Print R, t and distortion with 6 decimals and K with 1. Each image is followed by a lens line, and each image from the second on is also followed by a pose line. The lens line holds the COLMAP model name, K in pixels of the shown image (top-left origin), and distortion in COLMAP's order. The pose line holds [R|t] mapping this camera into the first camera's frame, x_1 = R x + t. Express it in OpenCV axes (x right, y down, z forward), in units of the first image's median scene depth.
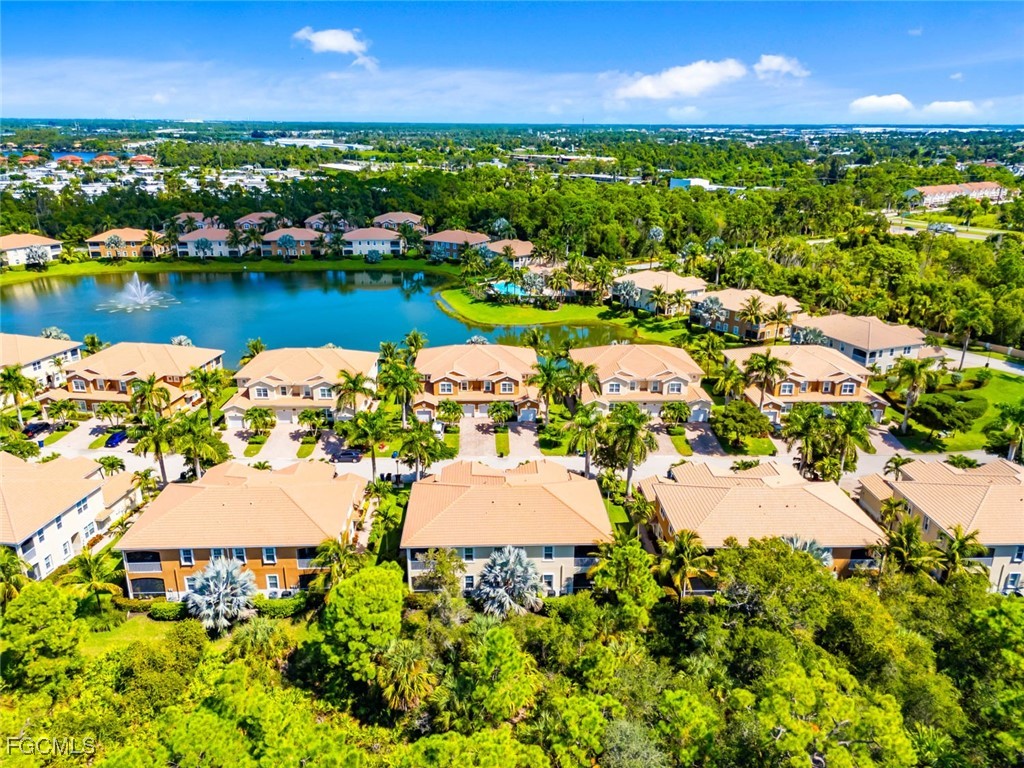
lens RADIAL K [[749.5, 0, 512.5], [0, 749.5, 385.6], [0, 0, 1]] dist [0.058606, -0.044123]
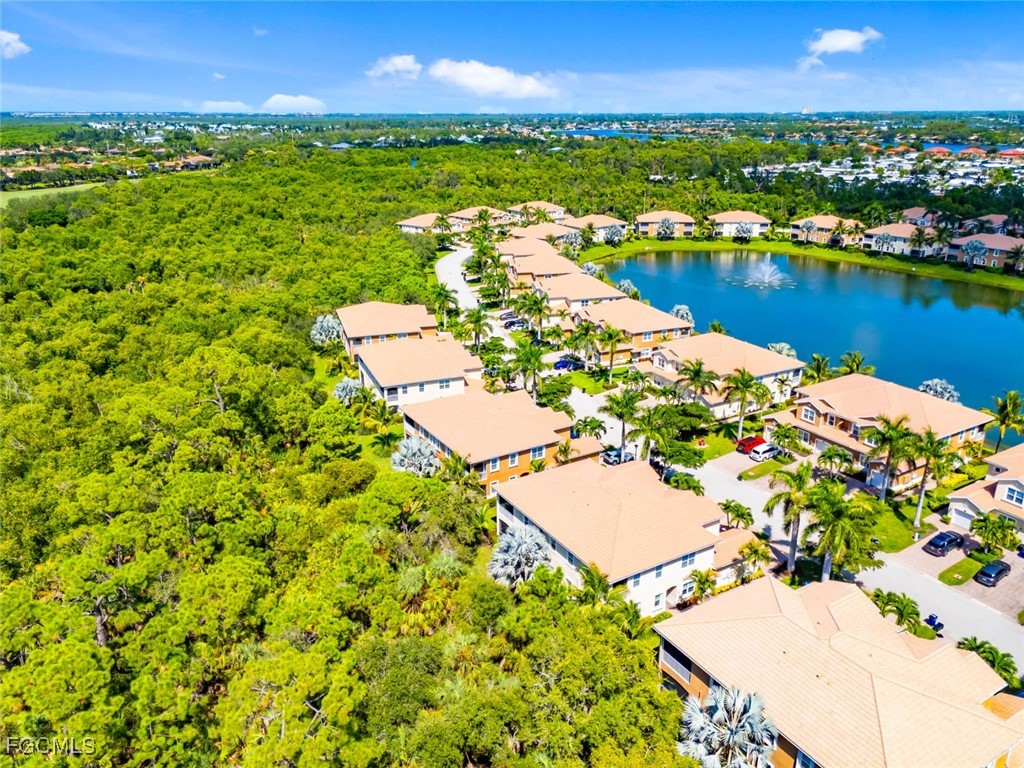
lens RADIAL K [[749.5, 0, 512.5], [0, 749.5, 382.2], [0, 0, 1]] dist [0.058606, -0.044123]
pose [[0.490095, 0.290535, -0.821825, 0.217109], [-0.283686, 0.944653, 0.164781, -0.038404], [0.824214, 0.152382, 0.545390, 0.102041]]
